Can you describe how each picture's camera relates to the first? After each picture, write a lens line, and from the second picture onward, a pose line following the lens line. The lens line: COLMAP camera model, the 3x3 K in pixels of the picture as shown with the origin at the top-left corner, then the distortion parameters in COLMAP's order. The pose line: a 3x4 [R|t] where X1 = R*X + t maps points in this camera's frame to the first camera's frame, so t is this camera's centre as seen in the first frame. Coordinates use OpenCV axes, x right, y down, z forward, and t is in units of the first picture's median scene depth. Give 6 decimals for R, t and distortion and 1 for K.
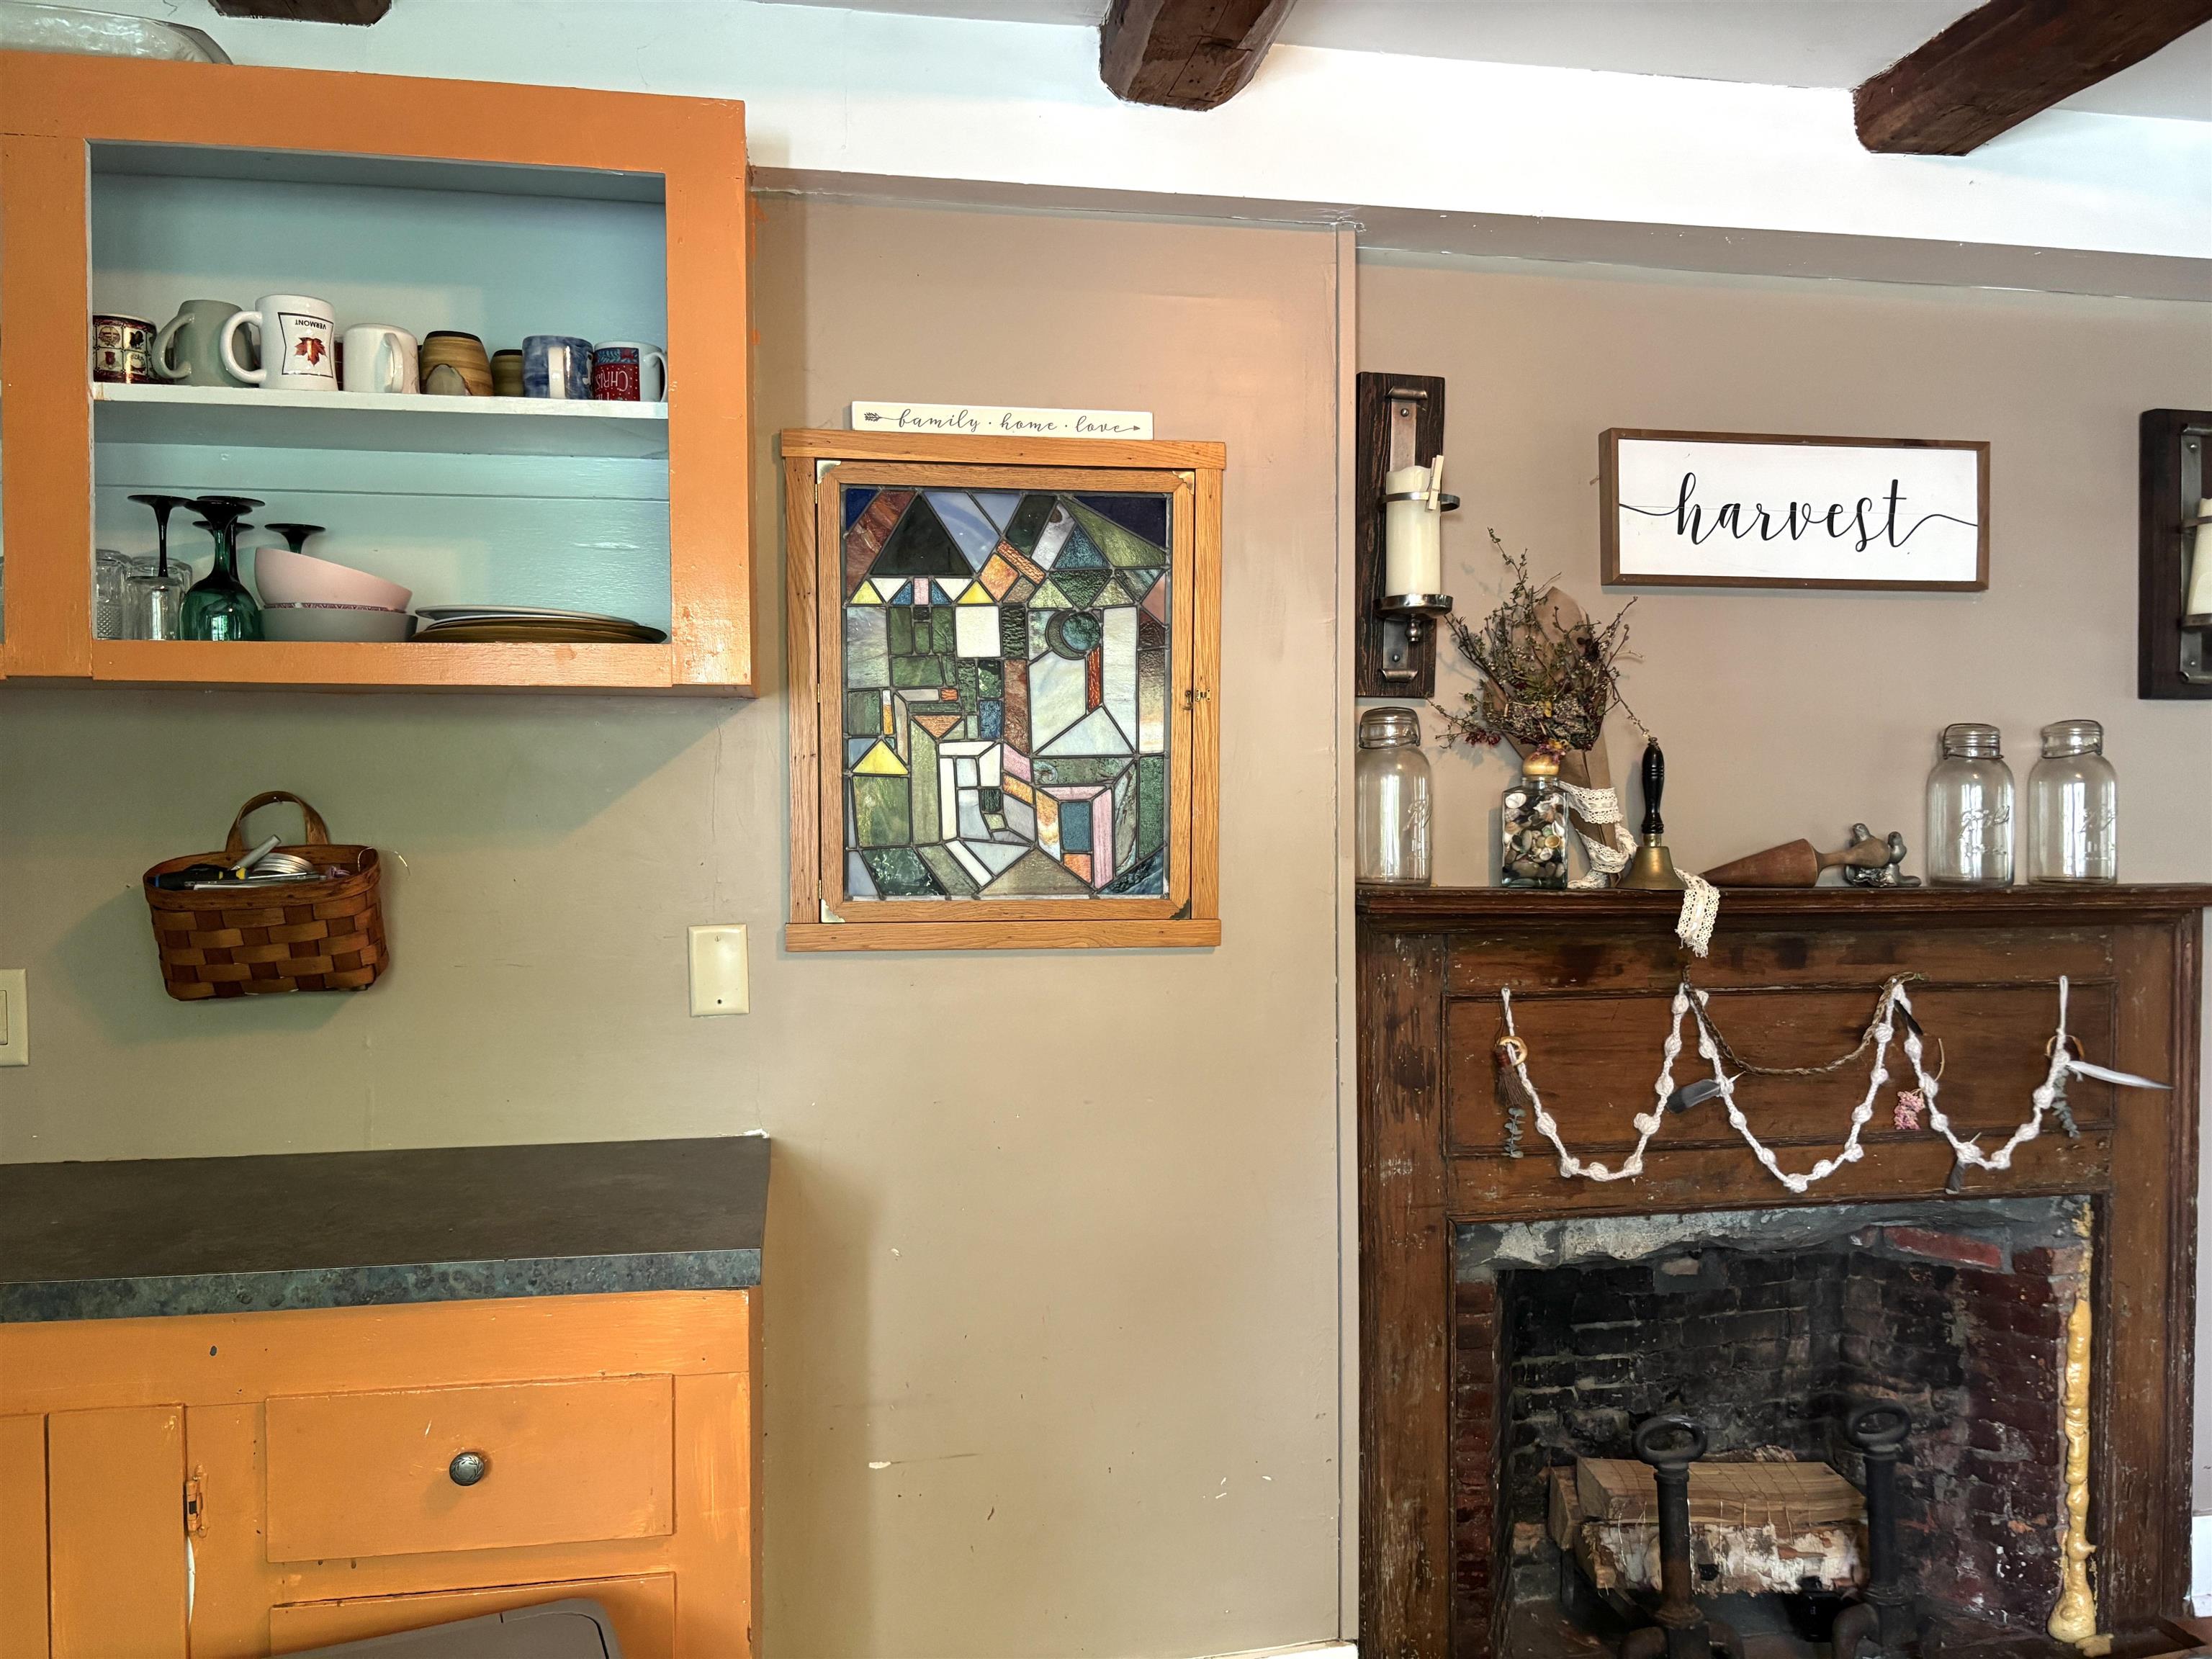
lens RADIAL K [[1667.4, 0, 1103.0], [0, 1667.4, 840.4], [0, 0, 1]] dist [0.020892, -0.020979]
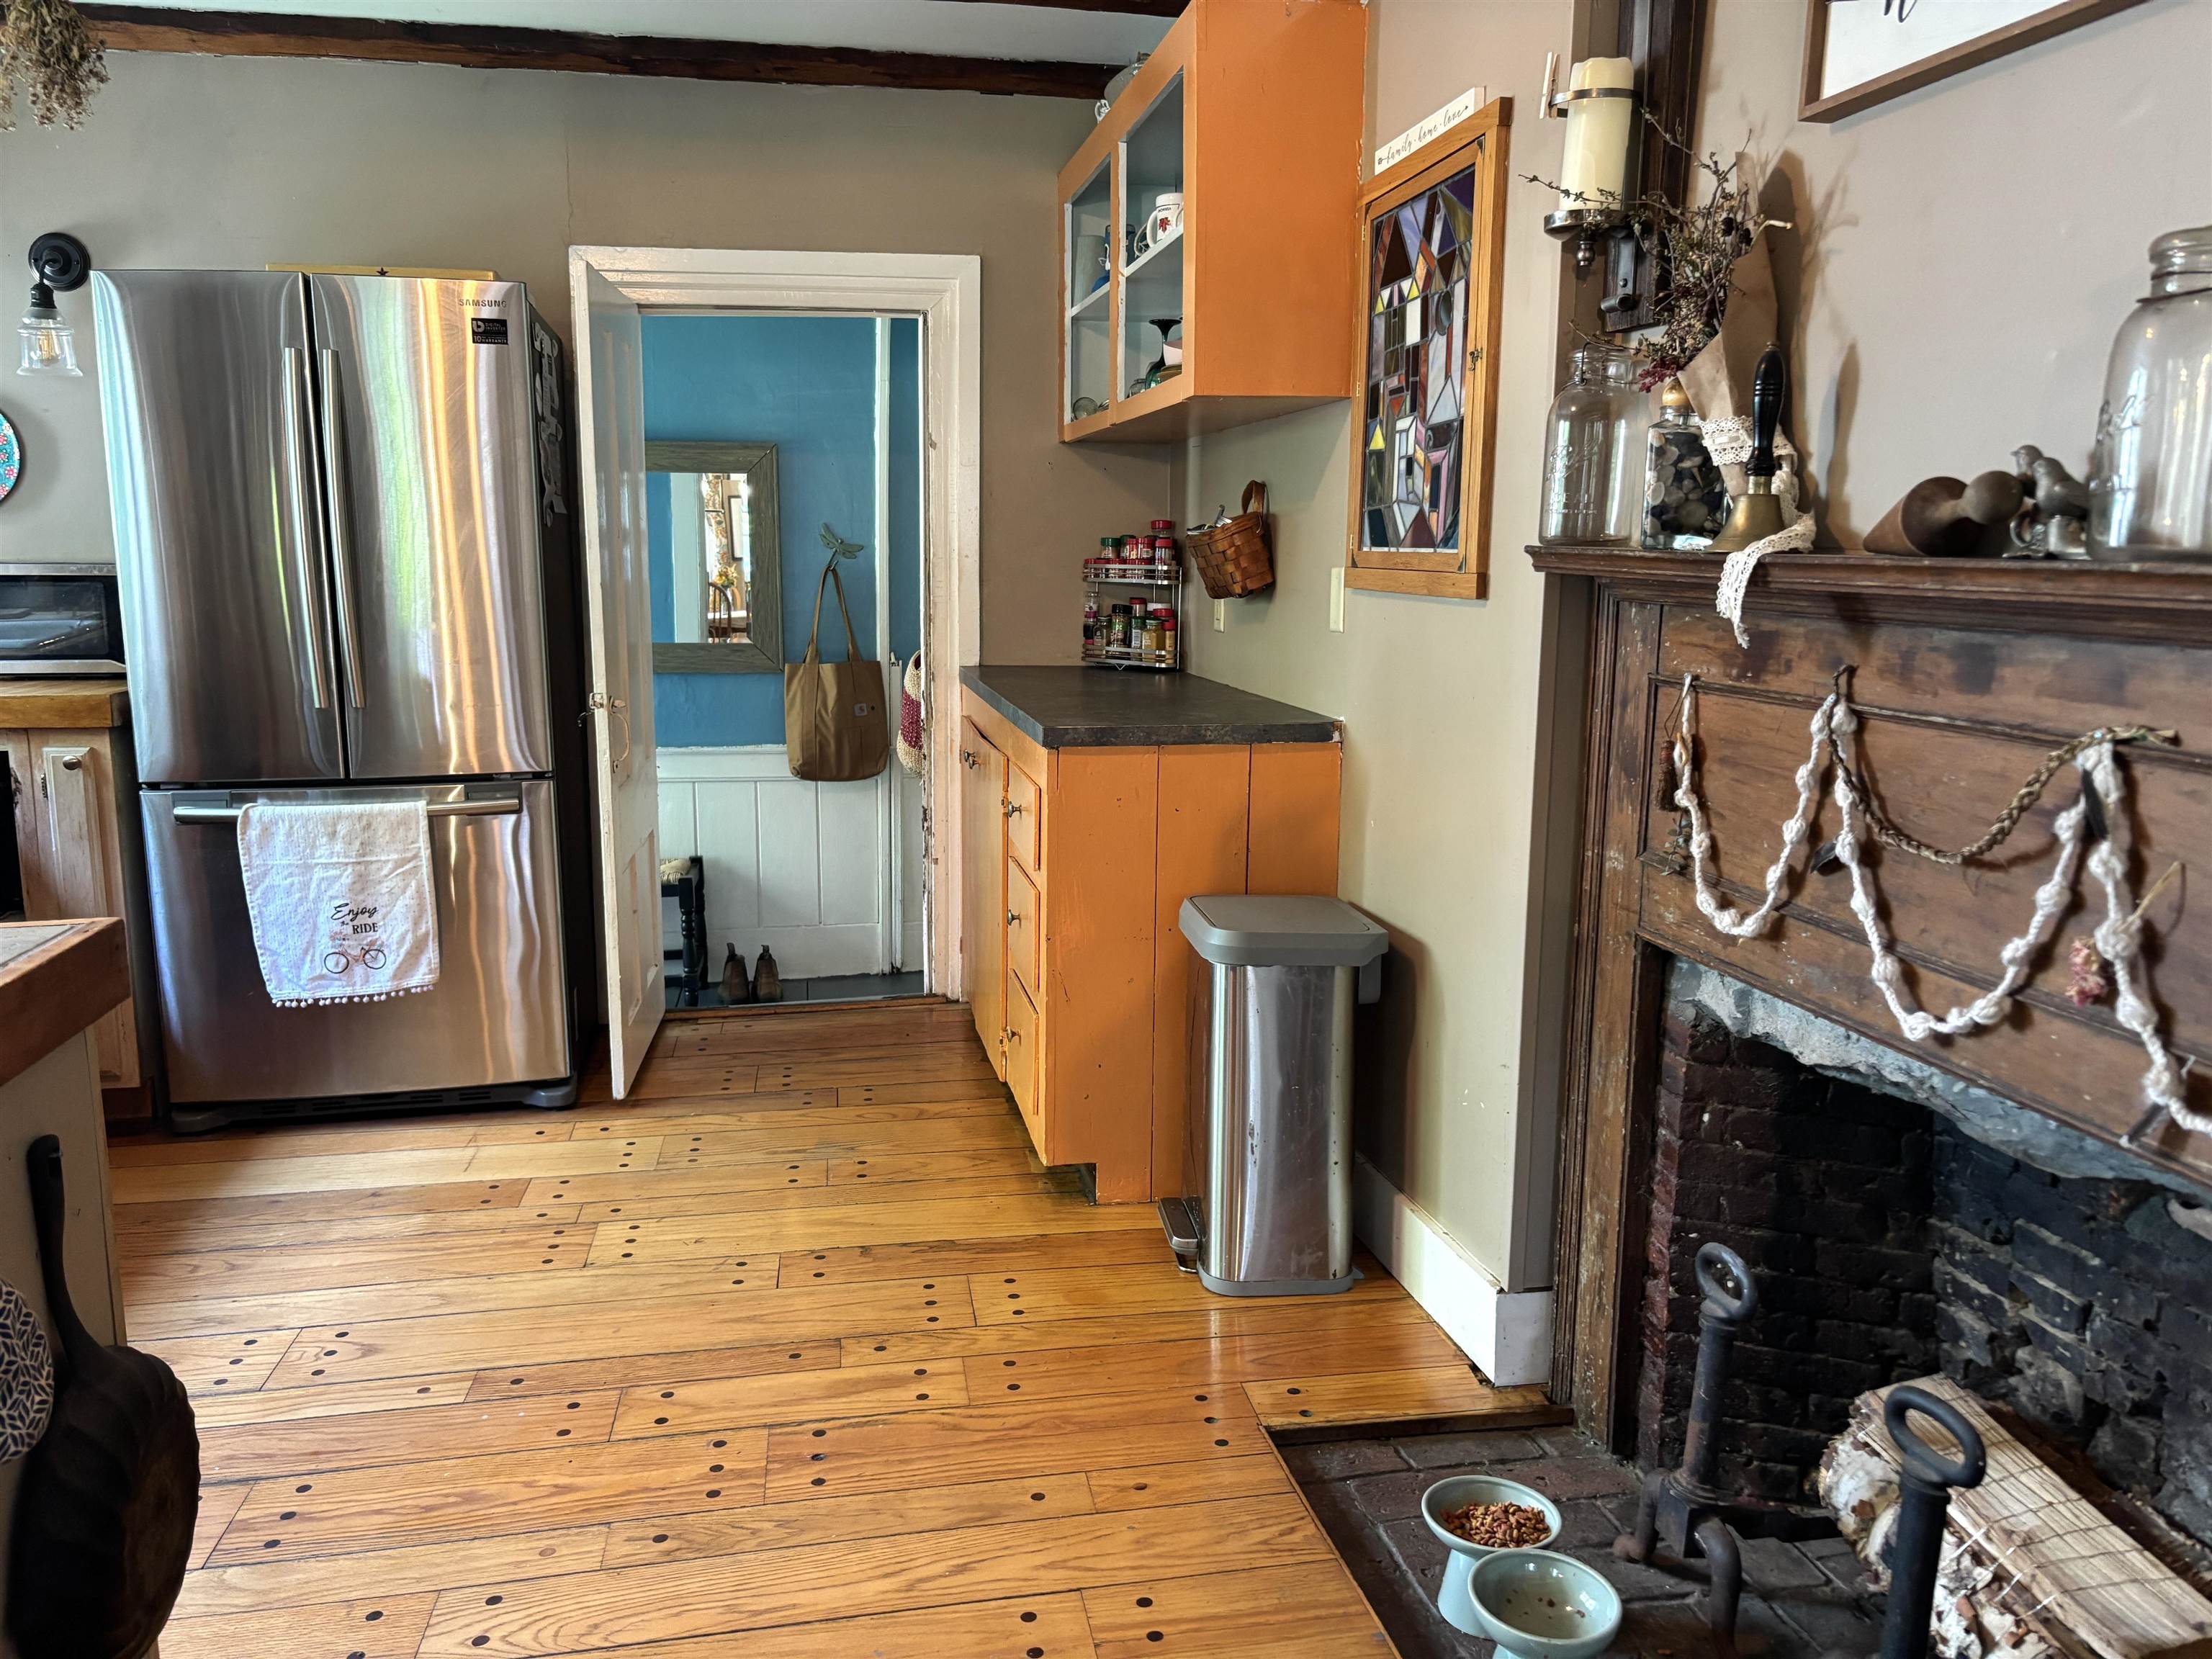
lens RADIAL K [[1667.4, 0, 1109.2], [0, 1667.4, 840.4], [0, 0, 1]] dist [0.020892, -0.020979]
pose [[0.014089, 0.176556, -0.984190, 1.039438], [-0.032958, 0.983835, 0.176020, 0.032619], [0.999357, 0.029957, 0.019680, 0.683382]]
